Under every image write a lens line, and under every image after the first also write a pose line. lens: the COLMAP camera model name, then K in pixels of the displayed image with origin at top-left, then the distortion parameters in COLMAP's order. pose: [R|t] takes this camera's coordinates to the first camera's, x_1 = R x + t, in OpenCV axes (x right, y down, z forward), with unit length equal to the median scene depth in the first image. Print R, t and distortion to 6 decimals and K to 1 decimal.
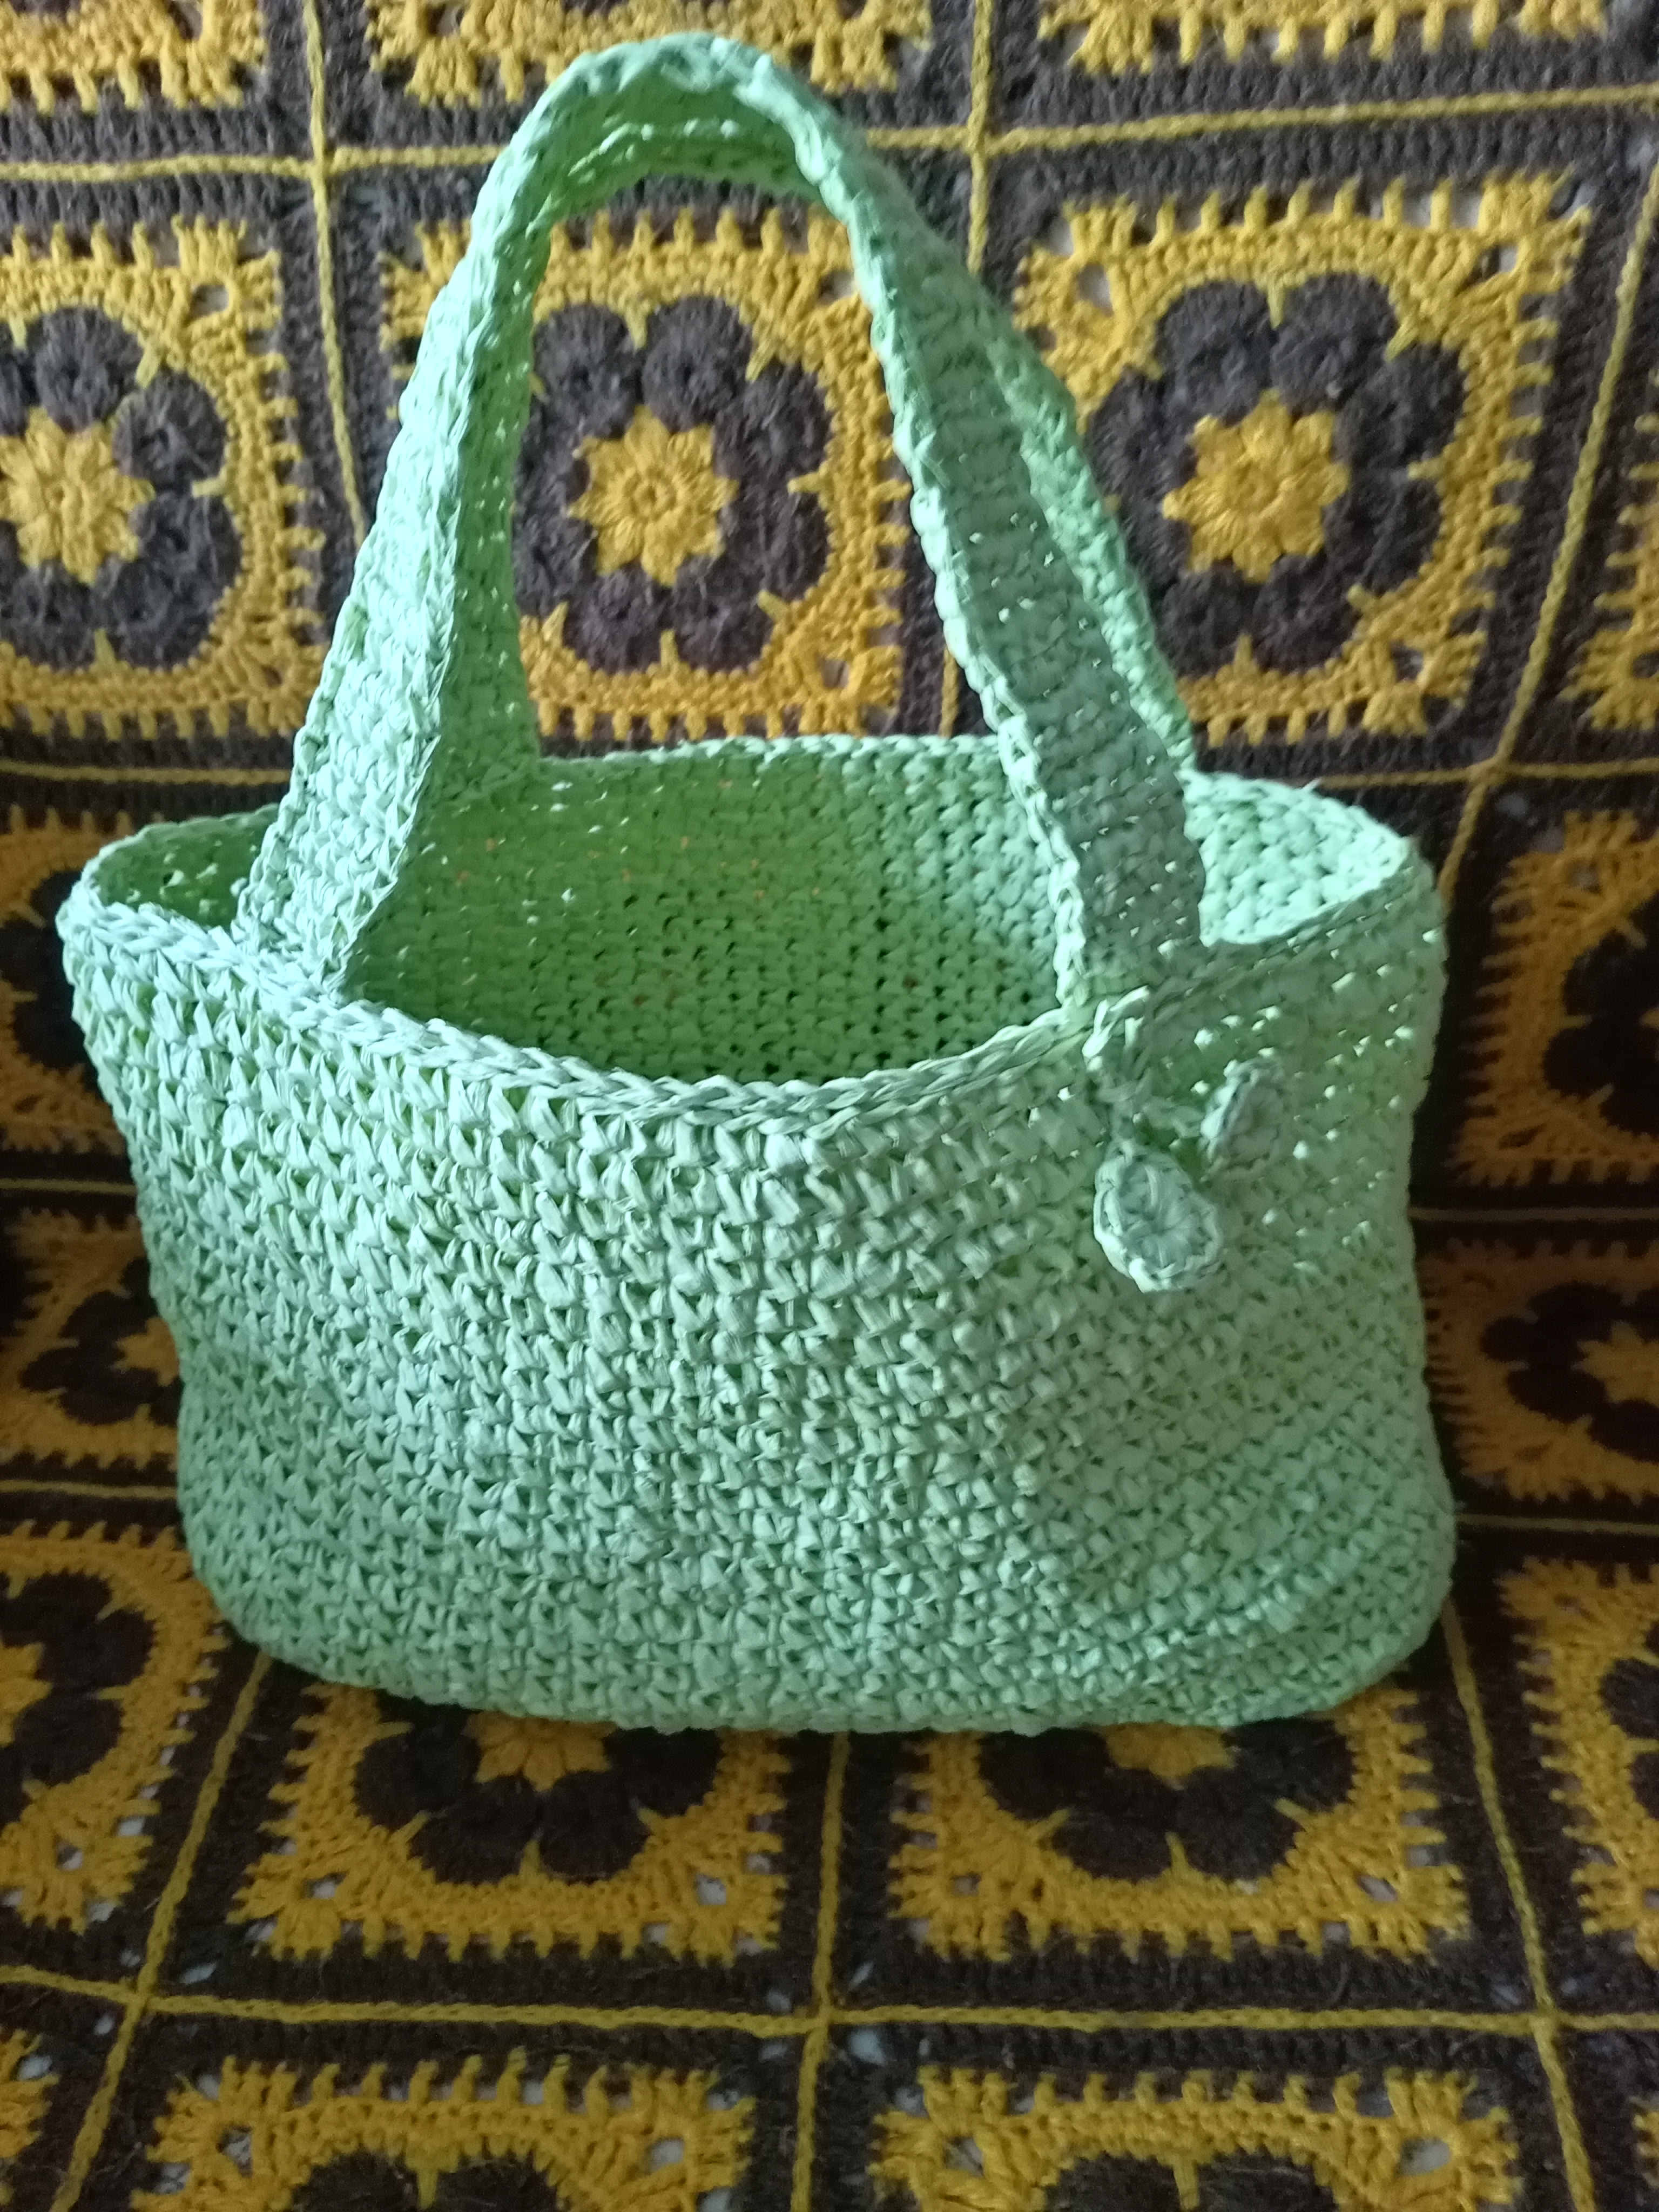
lens RADIAL K [[1686.8, 0, 811.9], [0, 1686.8, 1104.0], [0, 0, 1]] dist [0.045299, -0.080758]
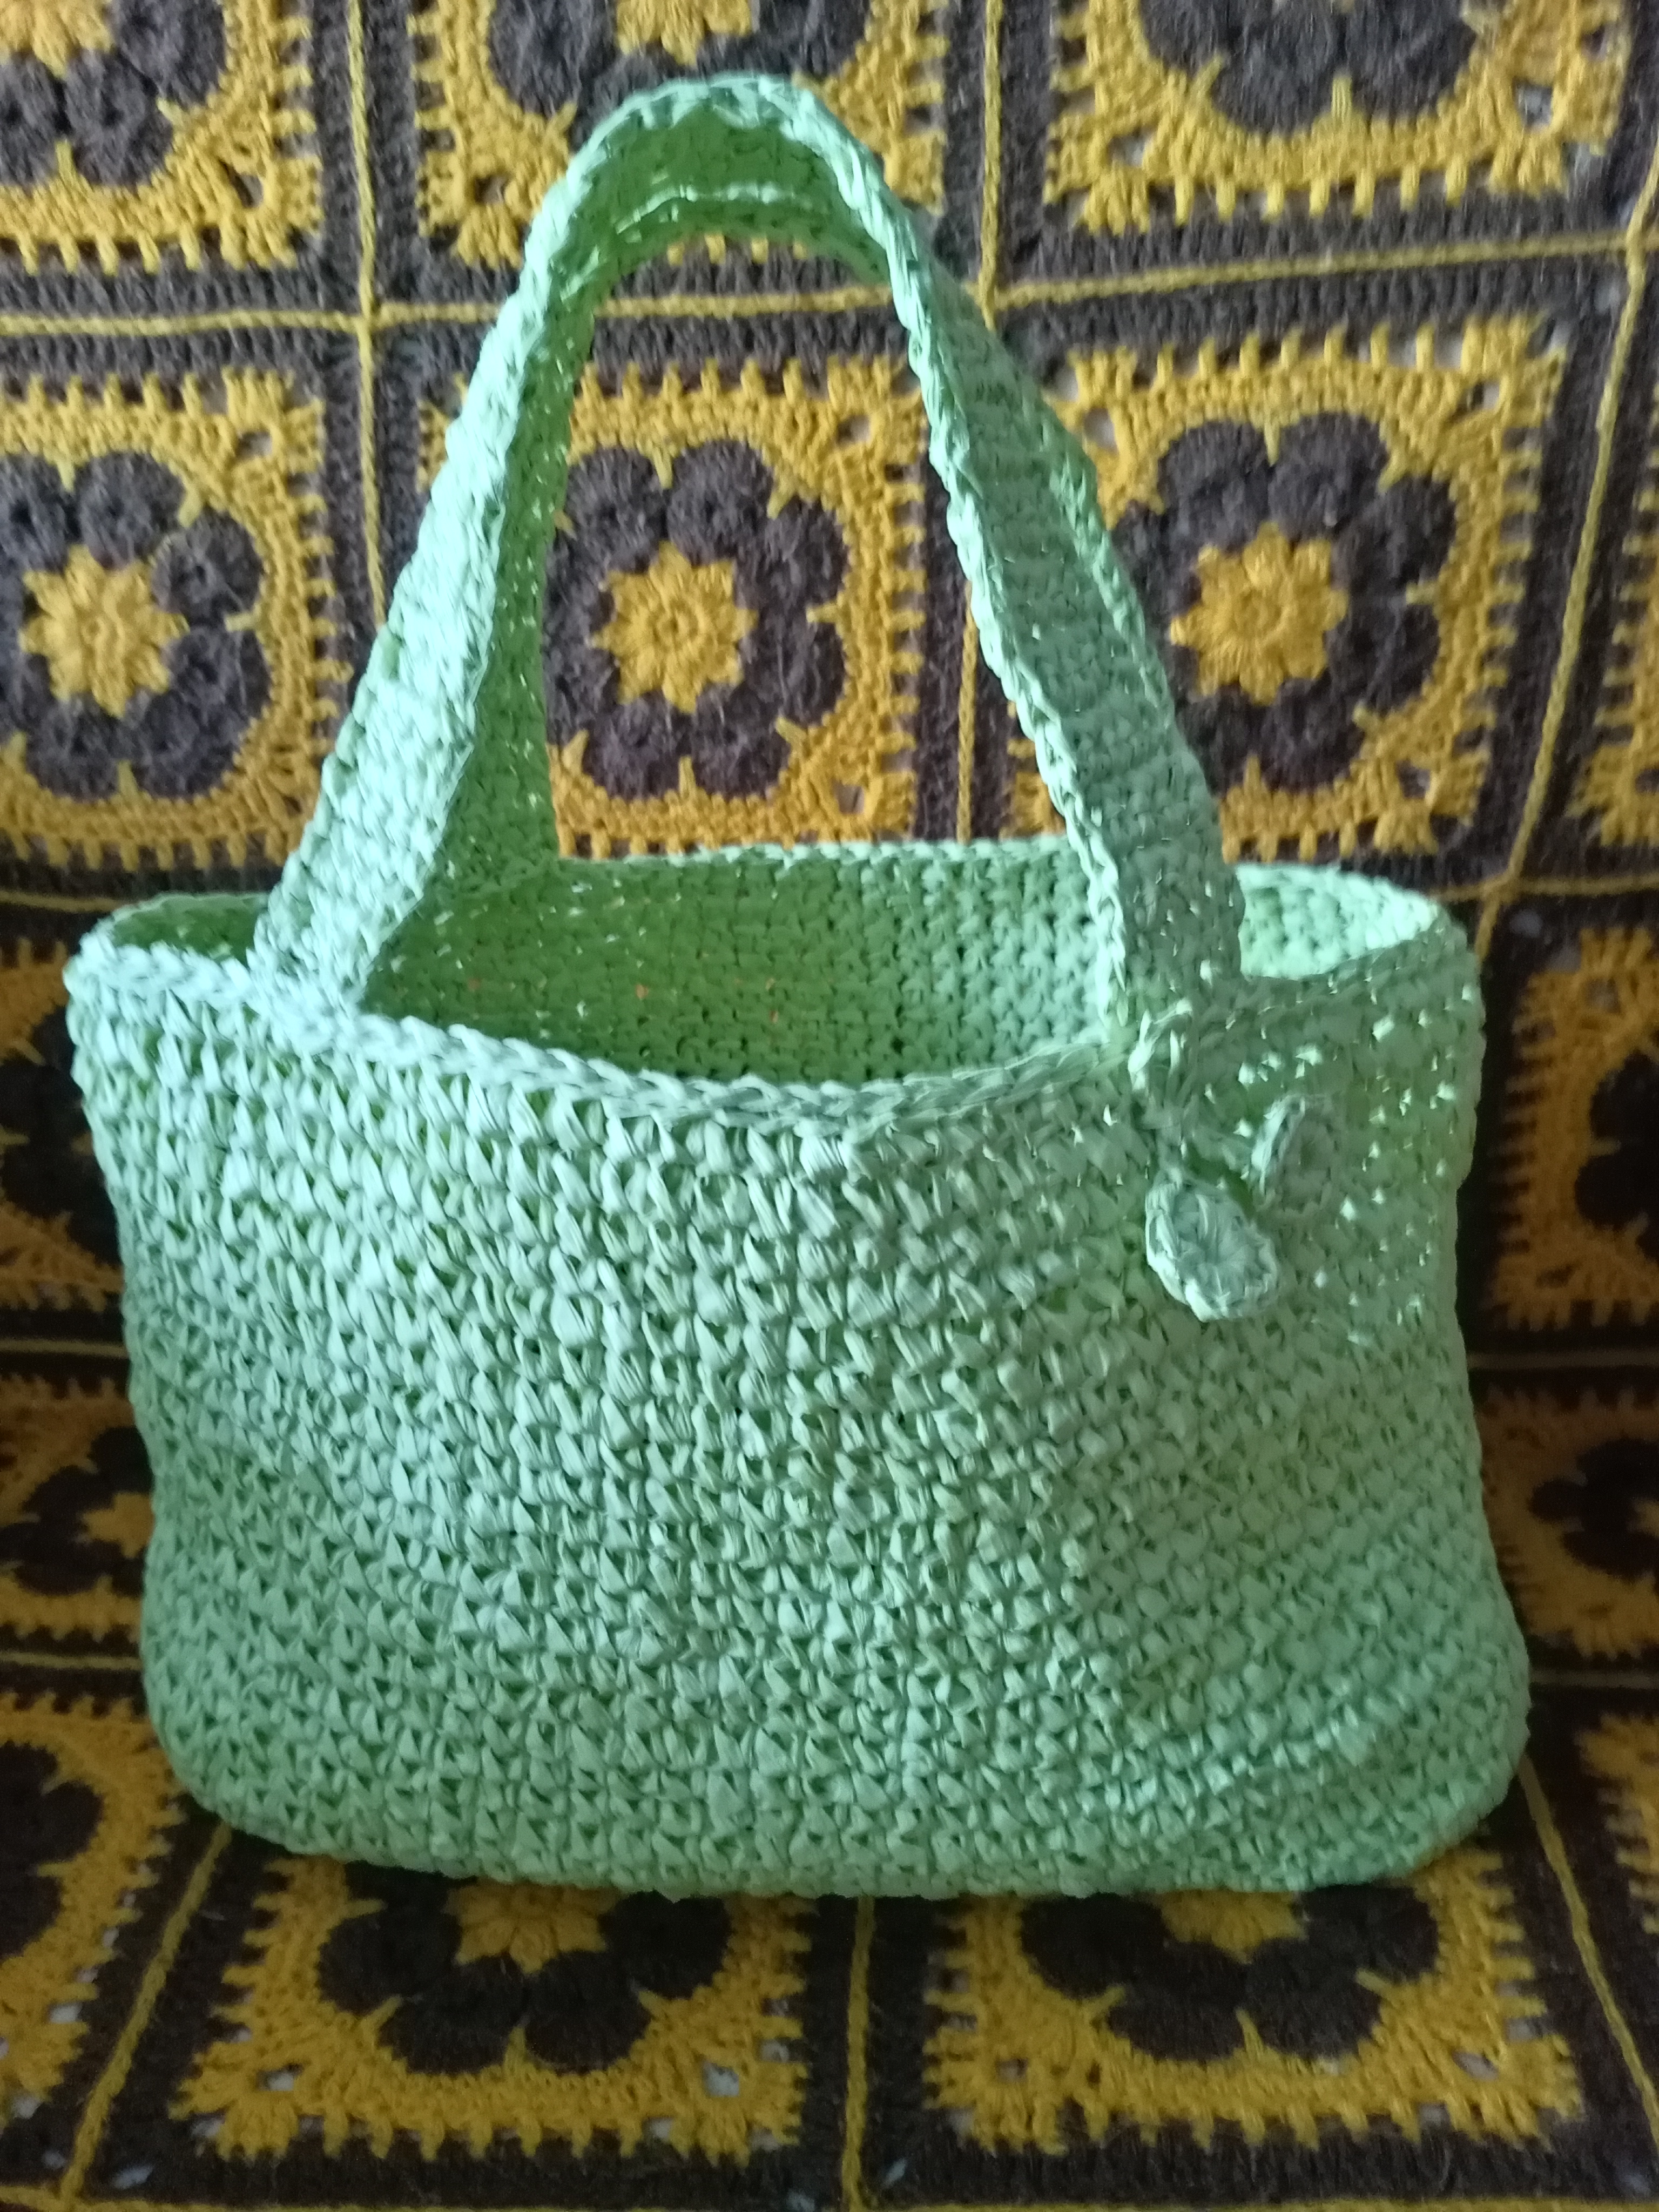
lens RADIAL K [[1686.8, 0, 816.3], [0, 1686.8, 1096.8], [0, 0, 1]] dist [0.045299, -0.080758]
pose [[0.999924, 0.001620, 0.012235, -0.022554], [0.000649, 0.983072, -0.183216, 0.126569], [-0.012325, 0.183210, 0.982997, 0.043870]]
